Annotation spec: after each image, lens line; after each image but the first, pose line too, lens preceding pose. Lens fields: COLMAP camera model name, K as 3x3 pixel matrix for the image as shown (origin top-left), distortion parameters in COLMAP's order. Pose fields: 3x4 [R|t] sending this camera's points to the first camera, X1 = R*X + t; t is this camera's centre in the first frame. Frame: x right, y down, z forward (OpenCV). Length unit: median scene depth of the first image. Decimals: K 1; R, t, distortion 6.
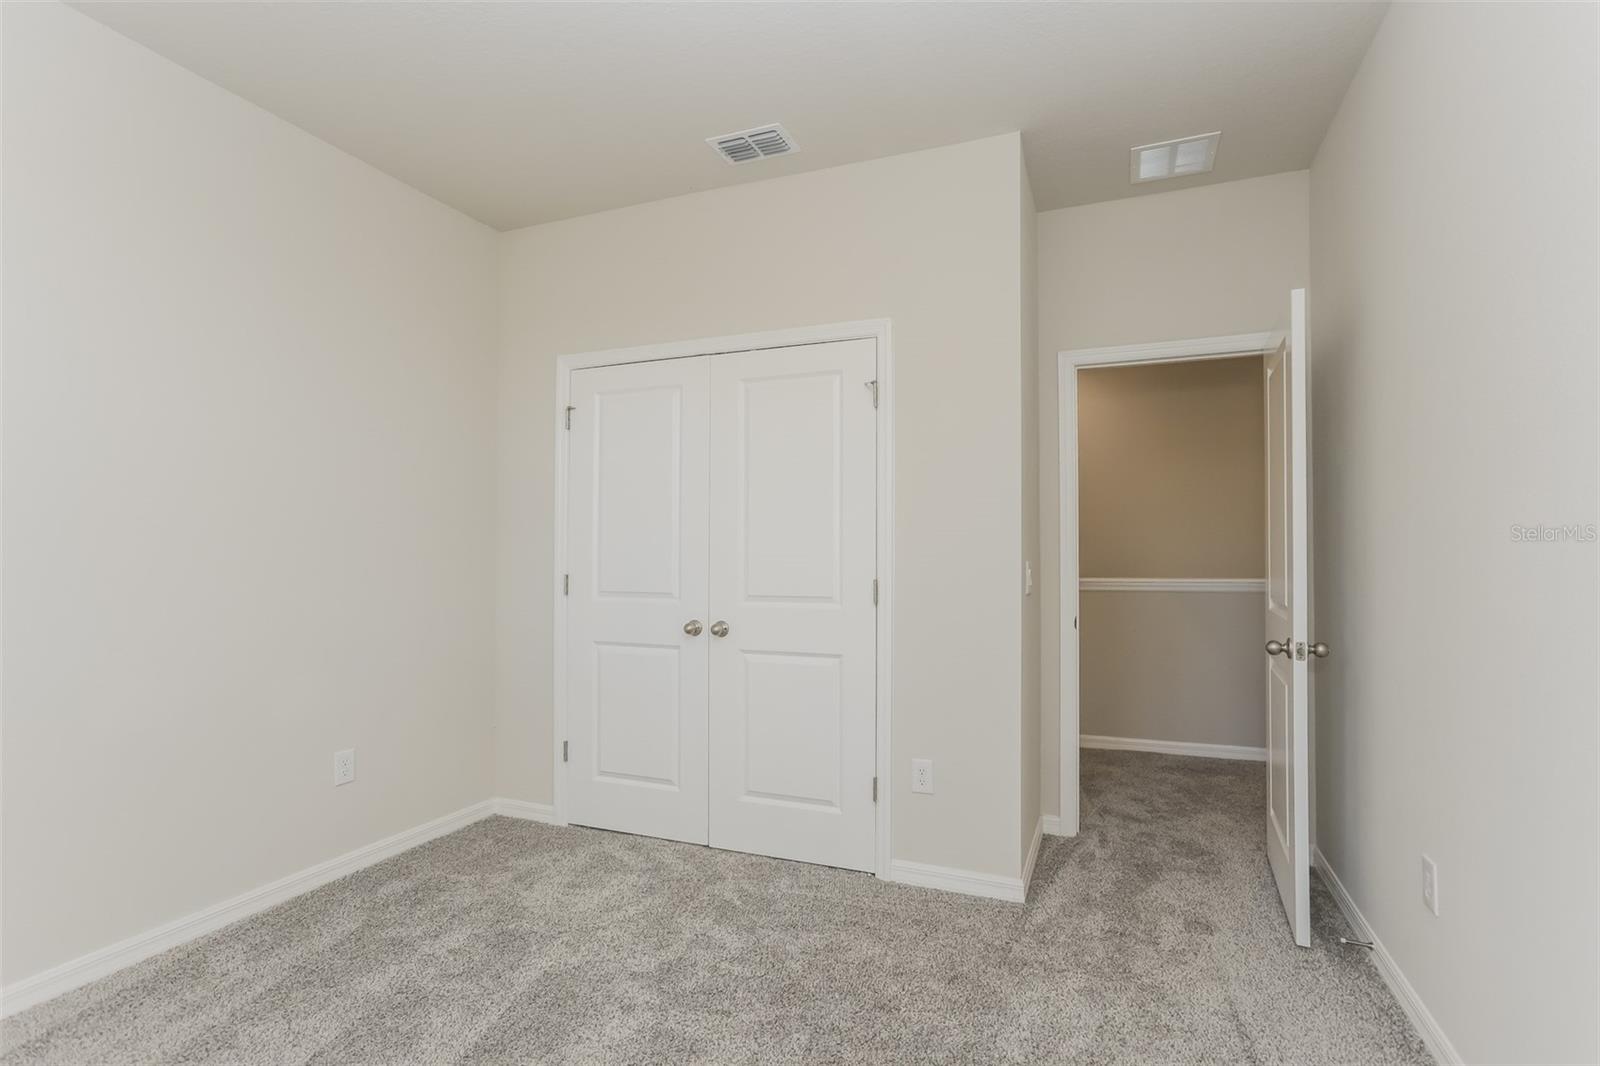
lens RADIAL K [[857.3, 0, 801.9], [0, 857.3, 548.1], [0, 0, 1]] dist [0.000800, 0.000266]
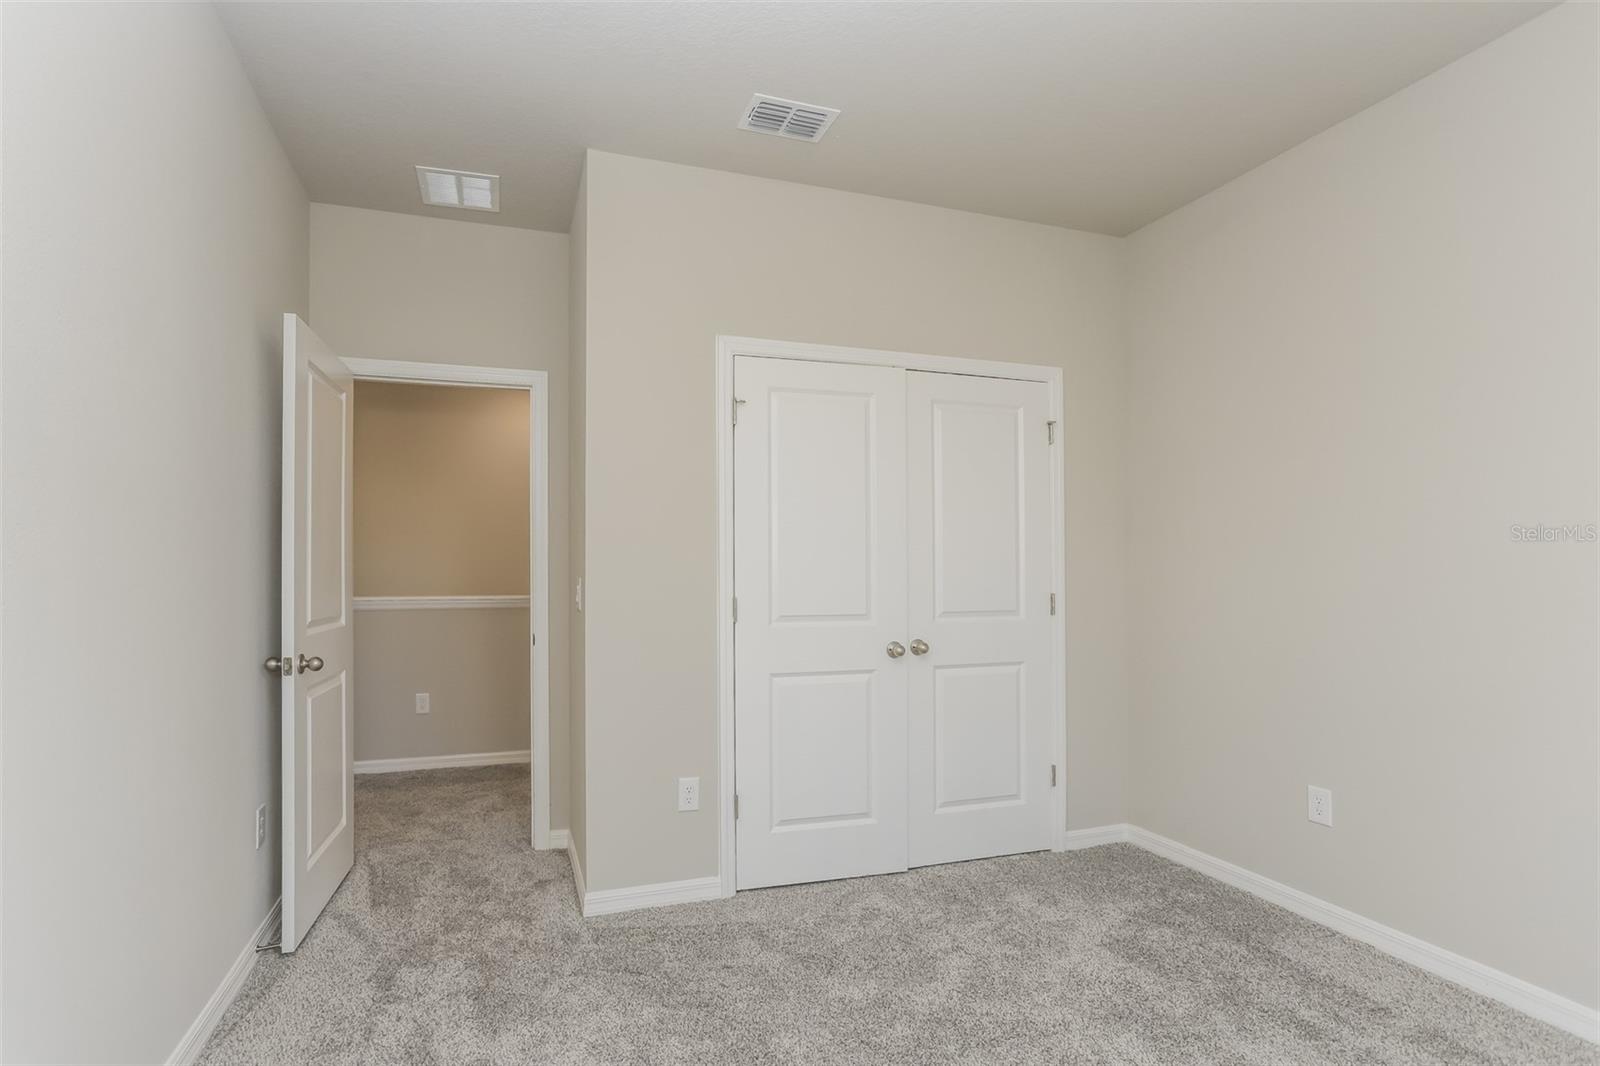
lens RADIAL K [[840.7, 0, 801.3], [0, 840.7, 570.8], [0, 0, 1]] dist [0.000299, 0.000232]
pose [[0.717429, -0.005267, 0.696612, -0.875932], [0.002245, 0.999984, 0.005249, -0.000307], [-0.696628, -0.002202, 0.717429, 0.394953]]
